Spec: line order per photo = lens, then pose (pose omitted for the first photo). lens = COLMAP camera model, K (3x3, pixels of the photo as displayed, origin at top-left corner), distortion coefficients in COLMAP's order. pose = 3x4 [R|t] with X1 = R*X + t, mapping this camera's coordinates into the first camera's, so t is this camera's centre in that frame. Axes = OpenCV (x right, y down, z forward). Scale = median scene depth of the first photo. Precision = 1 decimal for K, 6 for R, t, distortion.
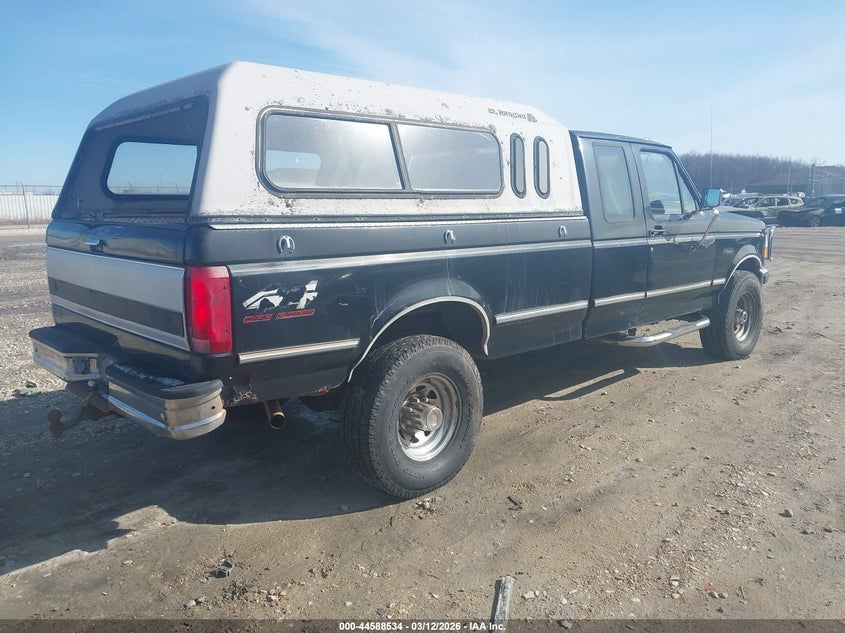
lens RADIAL K [[675.4, 0, 422.5], [0, 675.4, 316.5], [0, 0, 1]] dist [0.001834, -0.000615]
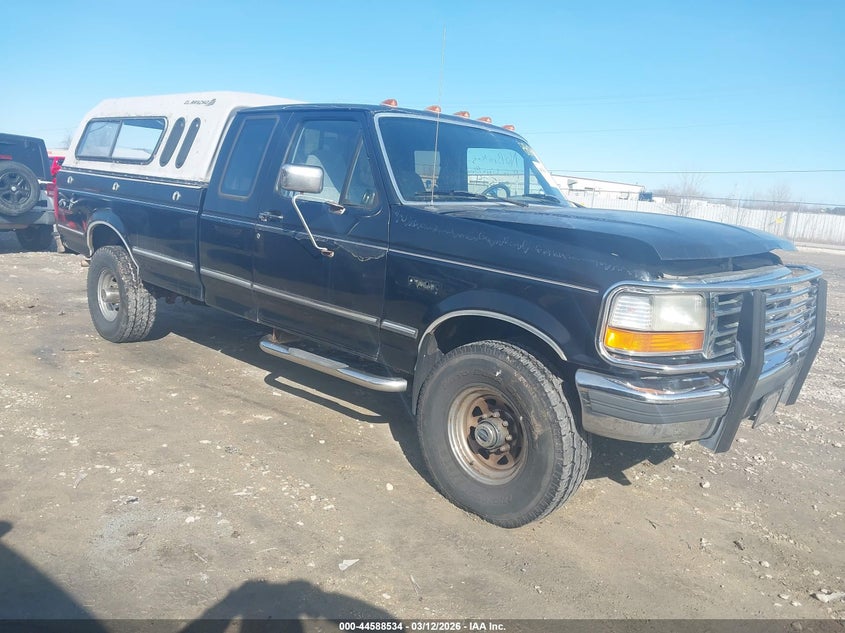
lens RADIAL K [[675.4, 0, 422.5], [0, 675.4, 316.5], [0, 0, 1]] dist [0.001834, -0.000615]
pose [[0.073199, 0.196452, -0.977777, 1.219306], [-0.252685, 0.952071, 0.172371, -0.202346], [0.964776, 0.234452, 0.119331, 1.121268]]
